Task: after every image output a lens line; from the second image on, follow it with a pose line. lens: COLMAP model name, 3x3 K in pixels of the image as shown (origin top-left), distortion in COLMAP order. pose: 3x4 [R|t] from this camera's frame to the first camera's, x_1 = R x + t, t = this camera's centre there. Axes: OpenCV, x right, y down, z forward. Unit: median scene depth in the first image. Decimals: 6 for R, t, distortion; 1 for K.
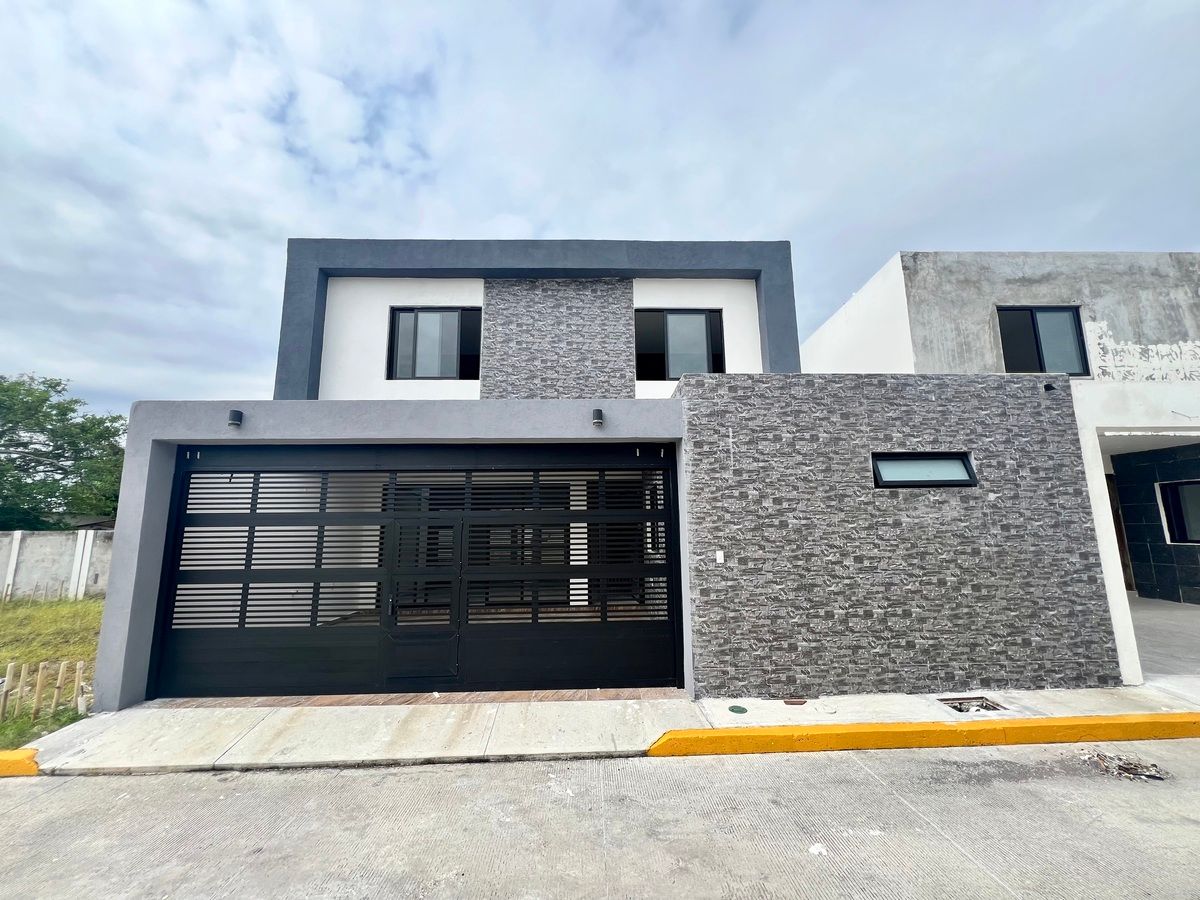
lens RADIAL K [[479.5, 0, 600.0], [0, 479.5, 450.0], [0, 0, 1]] dist [-0.002340, -0.000016]
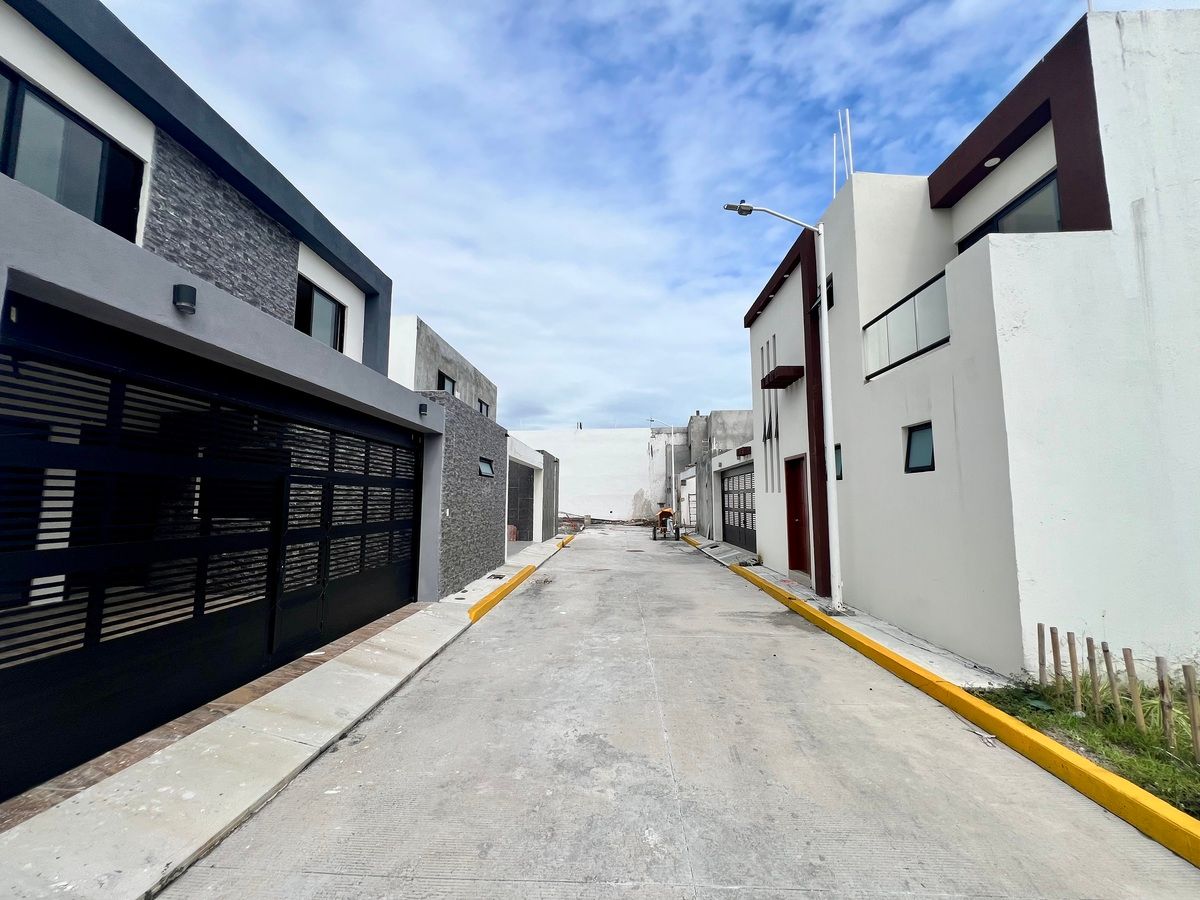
lens RADIAL K [[484.5, 0, 600.4], [0, 484.5, 452.4], [0, 0, 1]] dist [0.002021, 0.000294]
pose [[0.074969, 0.111631, 0.990918, -1.322127], [-0.157880, 0.982509, -0.098739, 0.109674], [-0.984608, -0.149044, 0.091282, 0.391616]]
